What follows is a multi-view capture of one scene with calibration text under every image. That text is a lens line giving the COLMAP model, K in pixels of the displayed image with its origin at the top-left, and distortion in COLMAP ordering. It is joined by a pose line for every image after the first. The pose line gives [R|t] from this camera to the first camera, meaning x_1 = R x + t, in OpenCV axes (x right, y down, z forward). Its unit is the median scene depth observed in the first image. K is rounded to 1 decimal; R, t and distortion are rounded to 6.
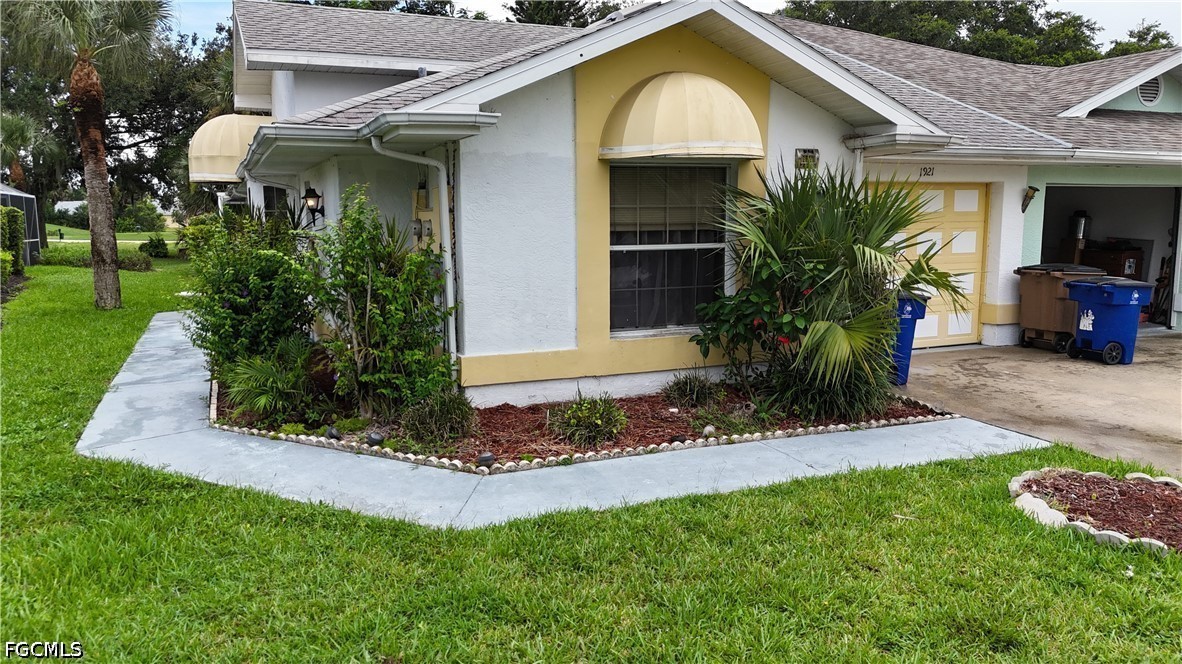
lens RADIAL K [[880.9, 0, 602.0], [0, 880.9, 333.4], [0, 0, 1]] dist [0.077664, -0.046973]
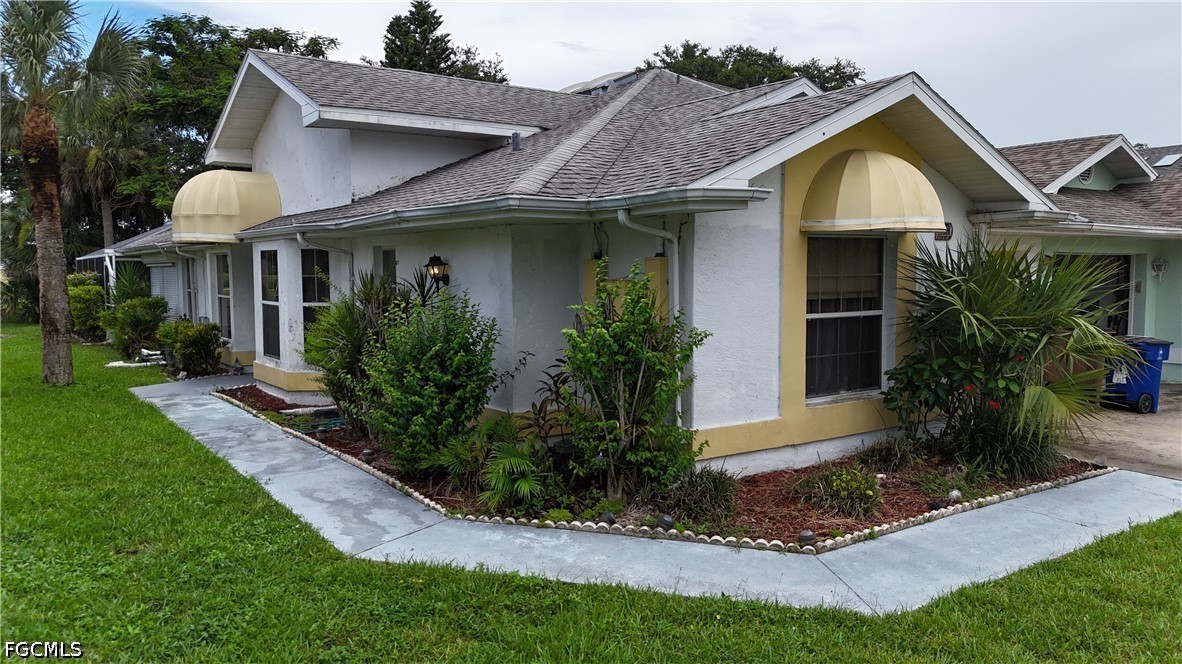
lens RADIAL K [[880.9, 0, 592.4], [0, 880.9, 328.4], [0, 0, 1]] dist [0.077664, -0.046973]
pose [[0.975536, -0.013502, 0.219423, -0.464401], [0.027579, 0.997743, -0.061221, -0.028714], [-0.218101, 0.065775, 0.973707, 0.060449]]
